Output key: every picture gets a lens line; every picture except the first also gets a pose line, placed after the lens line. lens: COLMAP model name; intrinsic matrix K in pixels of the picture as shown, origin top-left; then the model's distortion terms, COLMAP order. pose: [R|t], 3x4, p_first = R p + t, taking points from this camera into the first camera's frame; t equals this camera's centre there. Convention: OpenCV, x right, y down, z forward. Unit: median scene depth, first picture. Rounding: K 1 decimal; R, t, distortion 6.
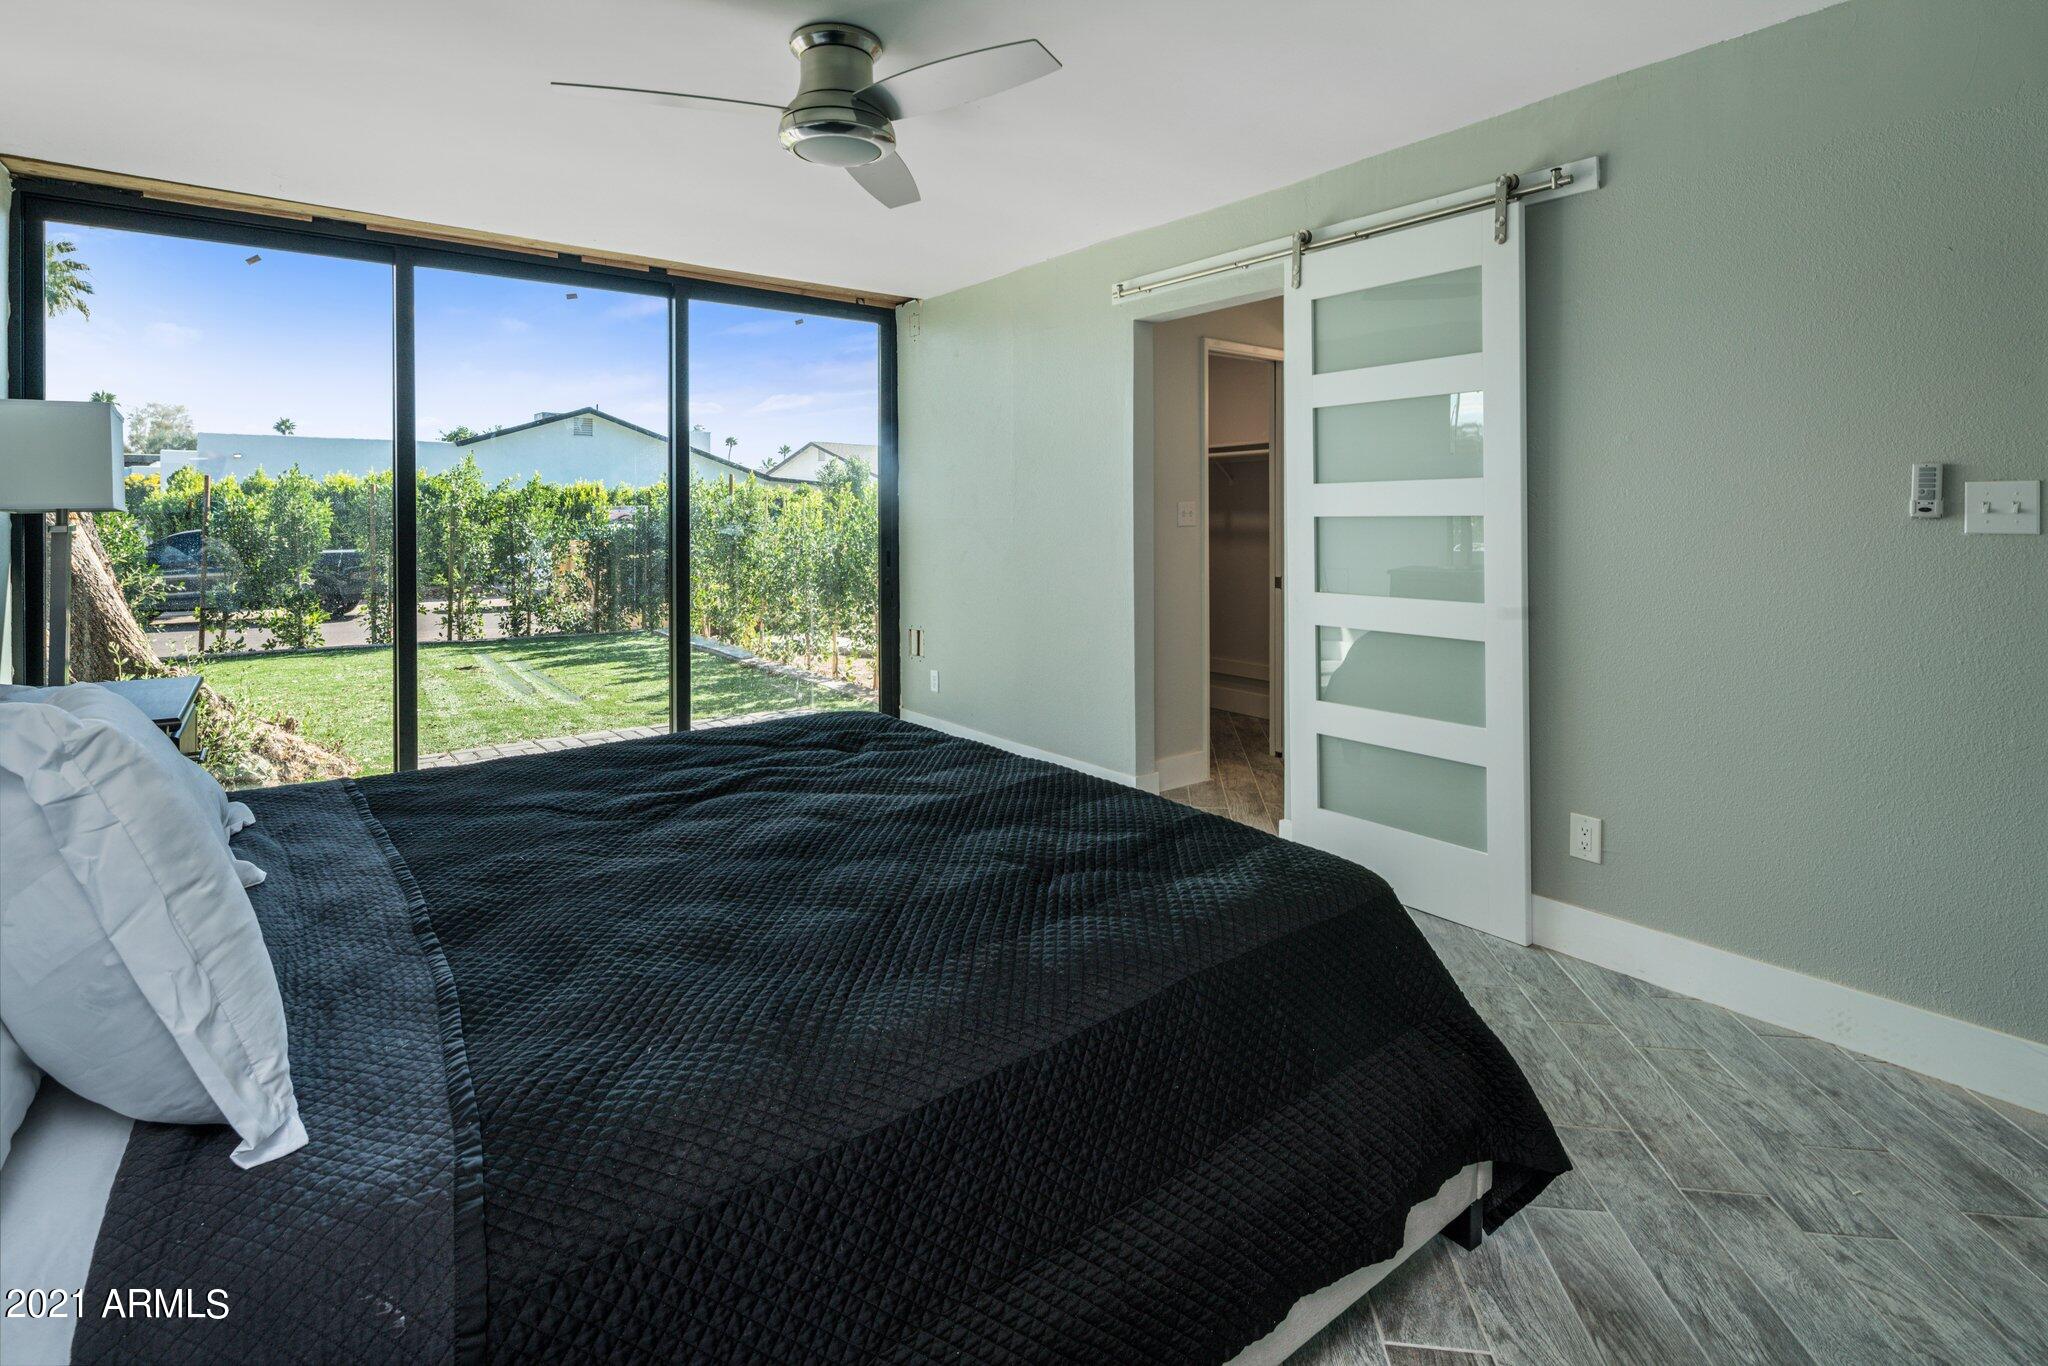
lens RADIAL K [[993.5, 0, 1003.3], [0, 993.5, 702.5], [0, 0, 1]] dist [0.002426, -0.000395]
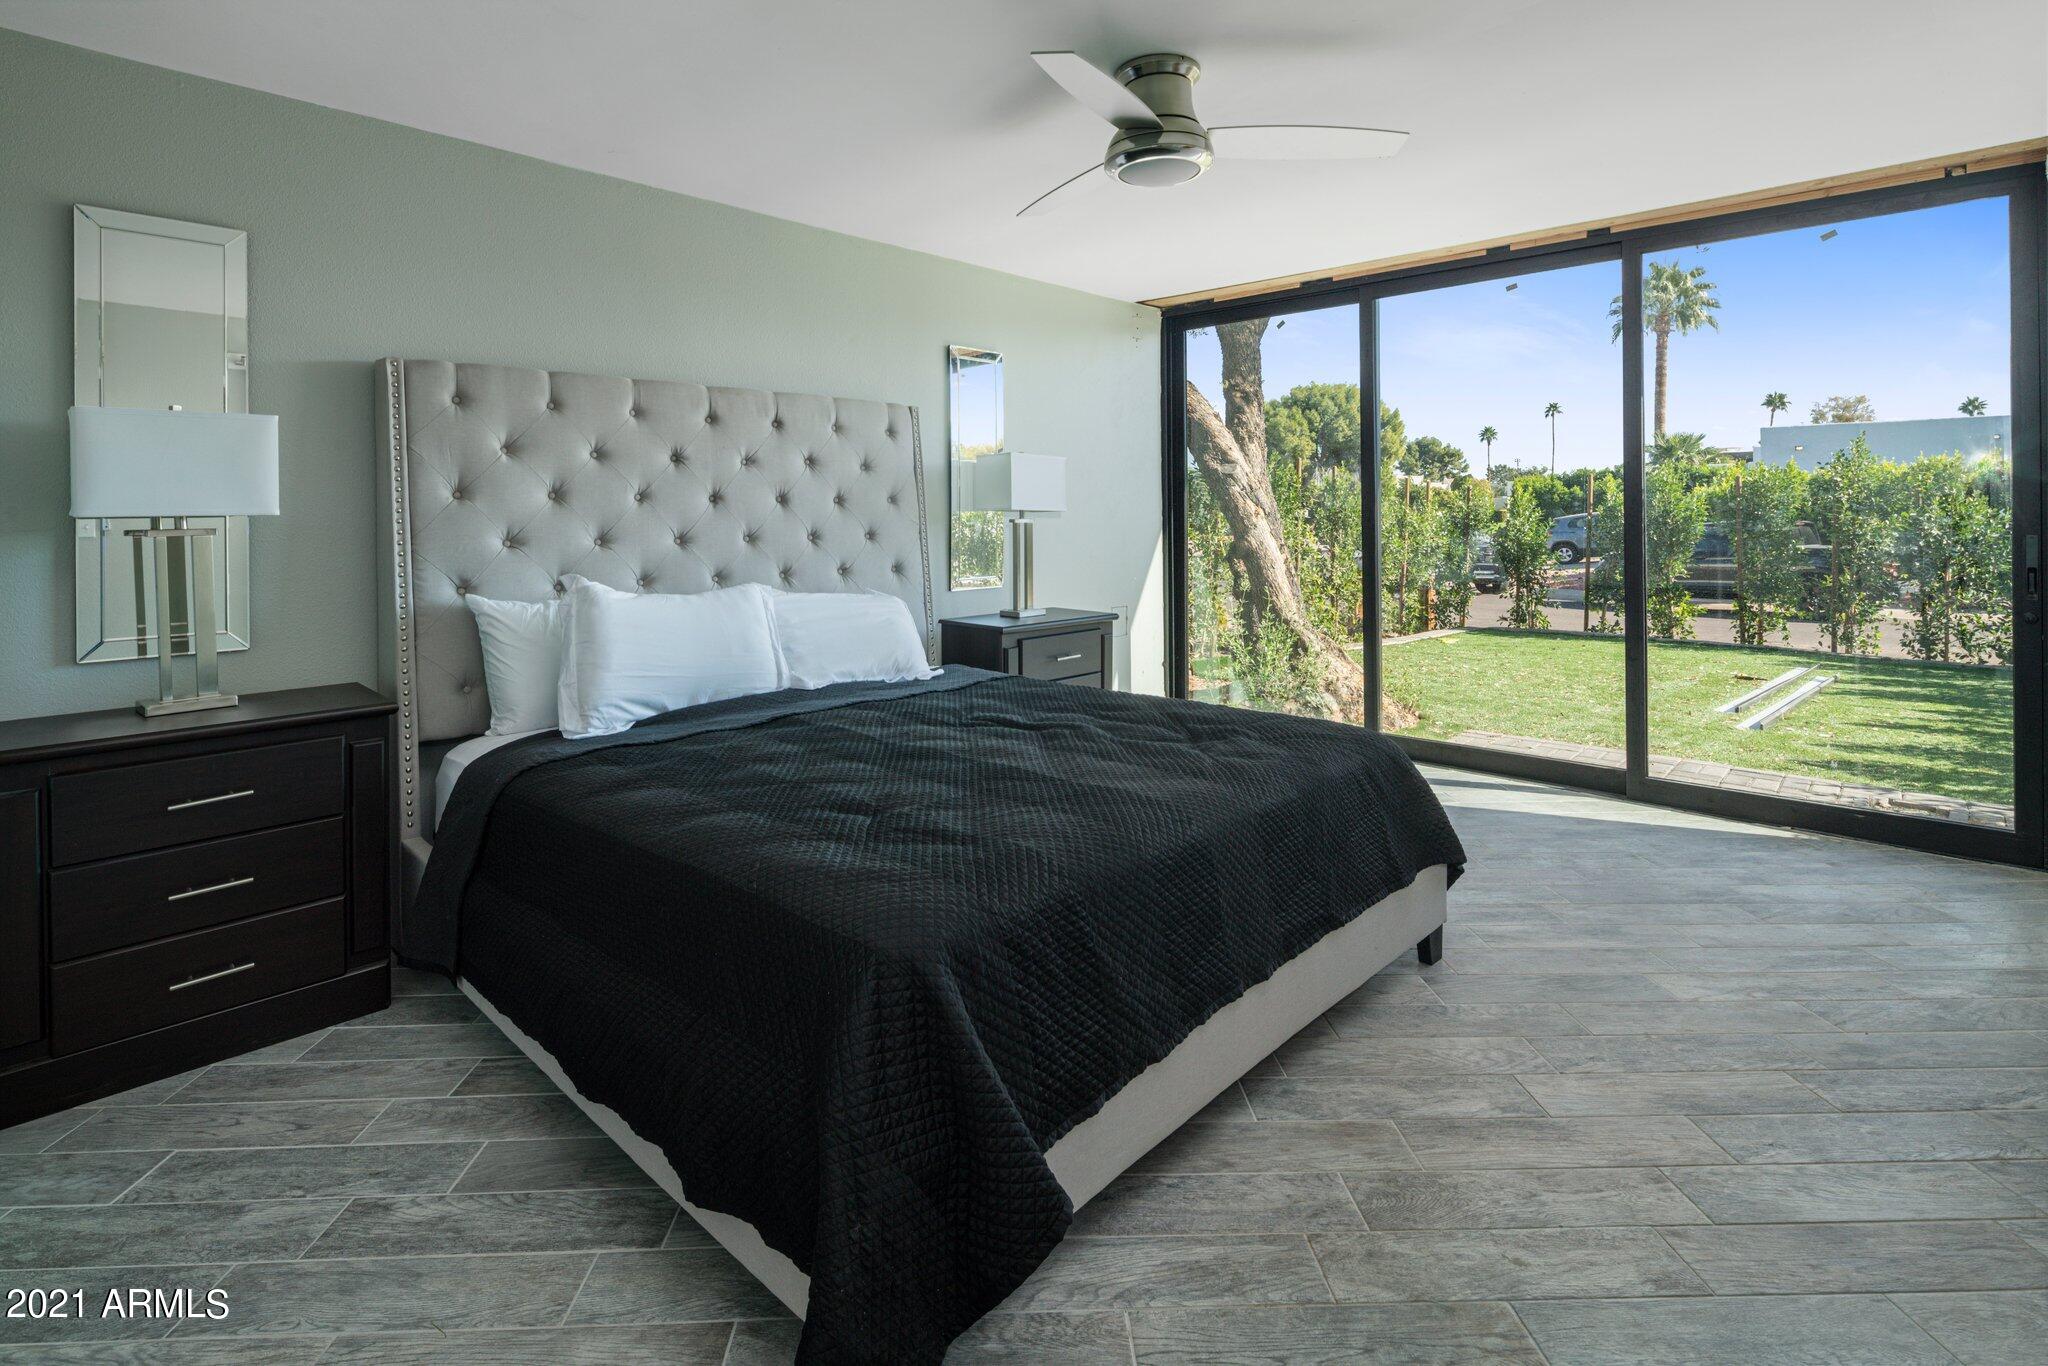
lens RADIAL K [[993.5, 0, 1003.3], [0, 993.5, 702.5], [0, 0, 1]] dist [0.002426, -0.000395]
pose [[0.140109, 0.187593, -0.972203, 0.224992], [-0.179767, 0.970389, 0.161336, -0.033343], [0.973680, 0.152165, 0.169683, 0.172534]]
